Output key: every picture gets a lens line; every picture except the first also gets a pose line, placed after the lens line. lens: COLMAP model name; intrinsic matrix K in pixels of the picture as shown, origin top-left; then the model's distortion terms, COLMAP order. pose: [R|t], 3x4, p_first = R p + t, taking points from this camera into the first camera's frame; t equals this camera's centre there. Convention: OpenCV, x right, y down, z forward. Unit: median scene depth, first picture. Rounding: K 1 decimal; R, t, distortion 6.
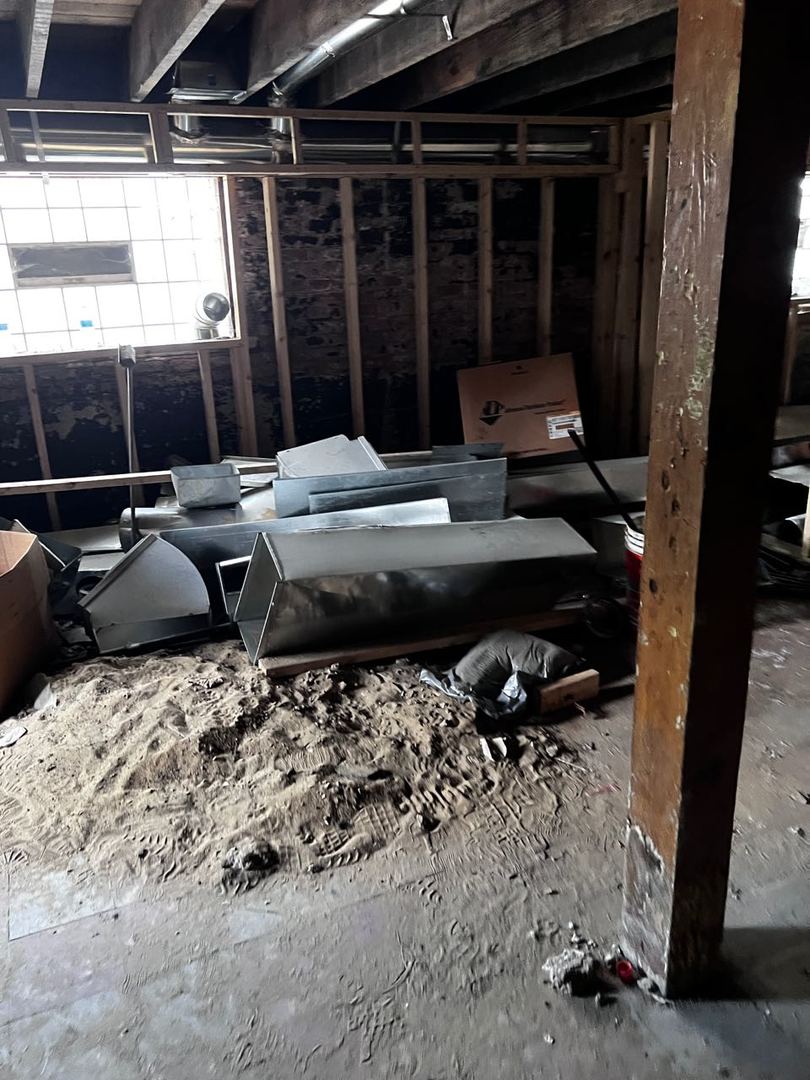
lens RADIAL K [[814.8, 0, 401.5], [0, 814.8, 528.8], [0, 0, 1]] dist [0.056131, -0.061054]
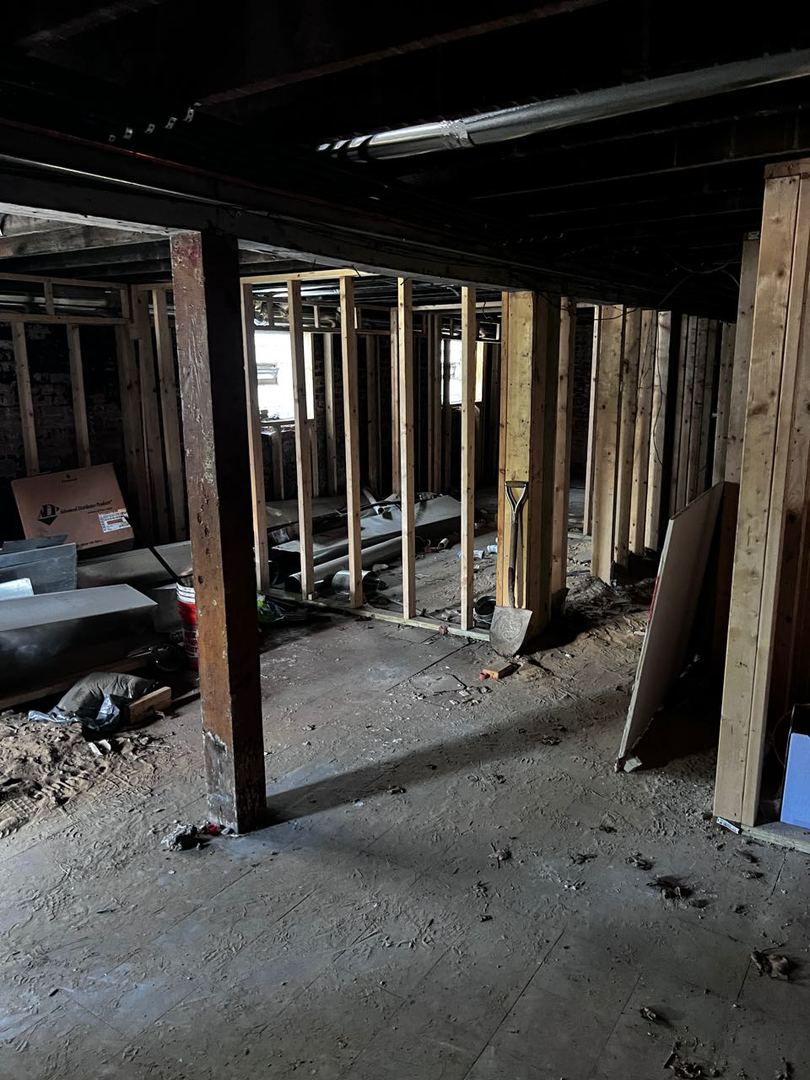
lens RADIAL K [[814.8, 0, 394.3], [0, 814.8, 540.9], [0, 0, 1]] dist [0.056131, -0.061054]
pose [[0.849274, -0.085000, 0.521065, -0.134565], [0.149592, 0.985250, -0.083095, 0.105690], [-0.506316, 0.148518, 0.849463, -0.390501]]
